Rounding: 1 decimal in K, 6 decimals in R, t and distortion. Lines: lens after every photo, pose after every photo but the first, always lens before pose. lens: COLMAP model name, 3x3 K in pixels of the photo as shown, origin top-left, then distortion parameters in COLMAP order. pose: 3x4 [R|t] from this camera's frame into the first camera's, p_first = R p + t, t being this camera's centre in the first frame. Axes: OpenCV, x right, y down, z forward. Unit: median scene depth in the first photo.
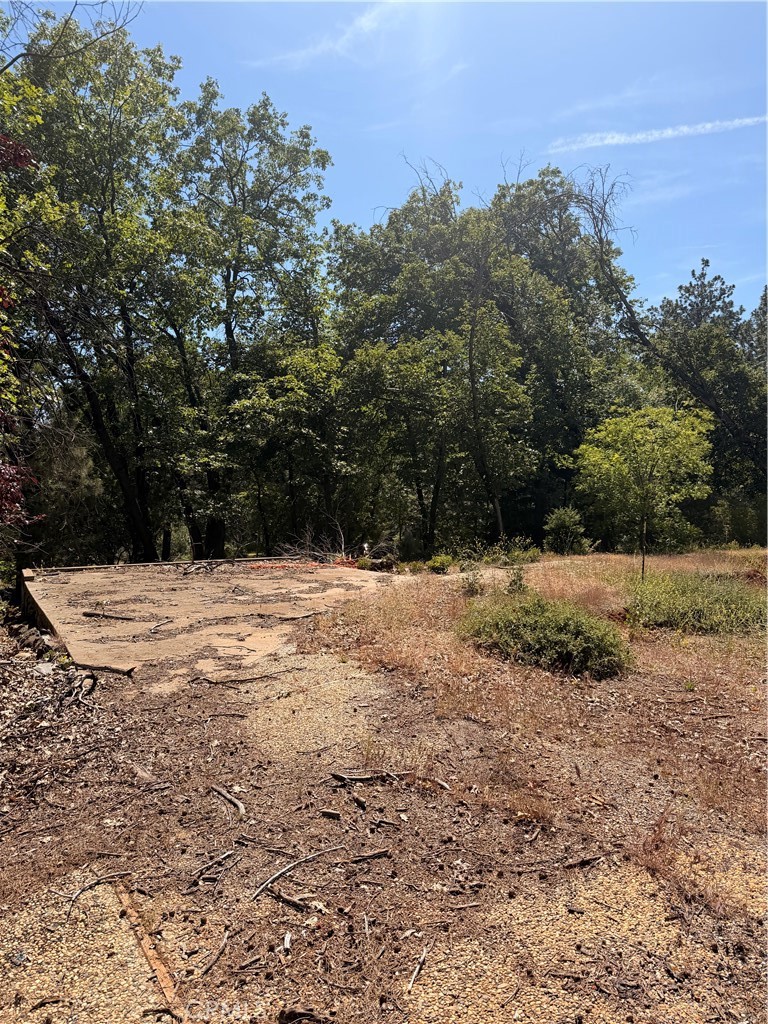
lens RADIAL K [[731.2, 0, 382.5], [0, 731.2, 515.3], [0, 0, 1]] dist [0.047665, -0.040674]
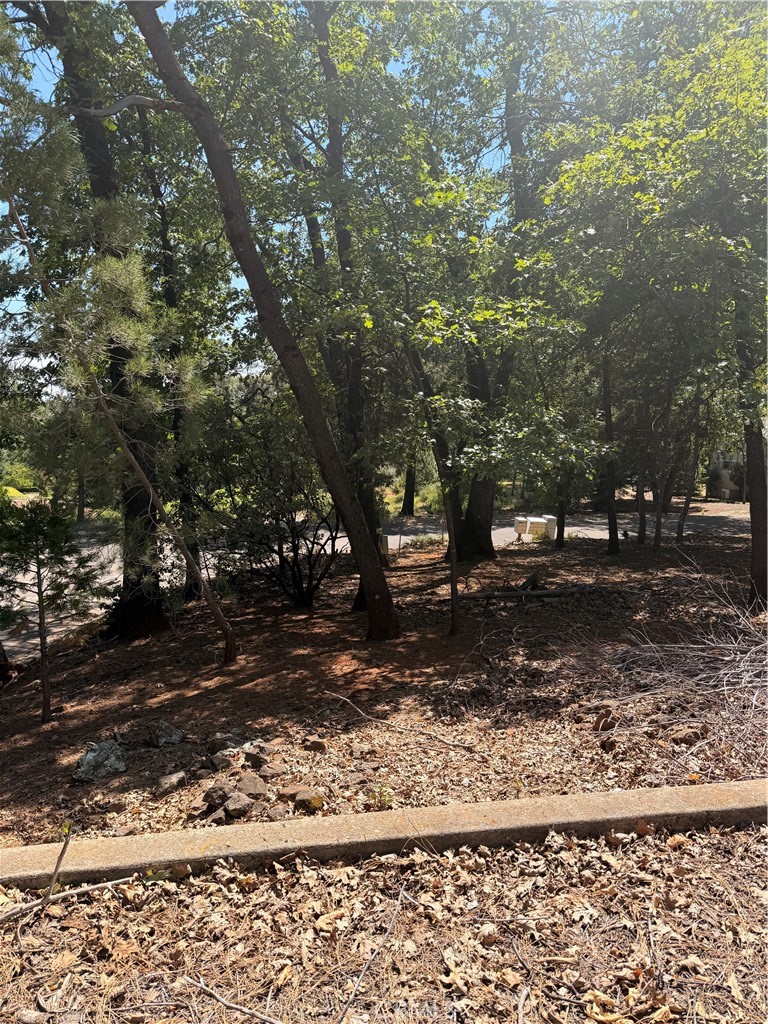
lens RADIAL K [[731.2, 0, 384.1], [0, 731.2, 513.0], [0, 0, 1]] dist [0.047665, -0.040674]
pose [[0.946267, 0.036459, -0.321323, -0.165049], [-0.003676, 0.994773, 0.102047, -0.011761], [0.323364, -0.095383, 0.941455, 0.608997]]
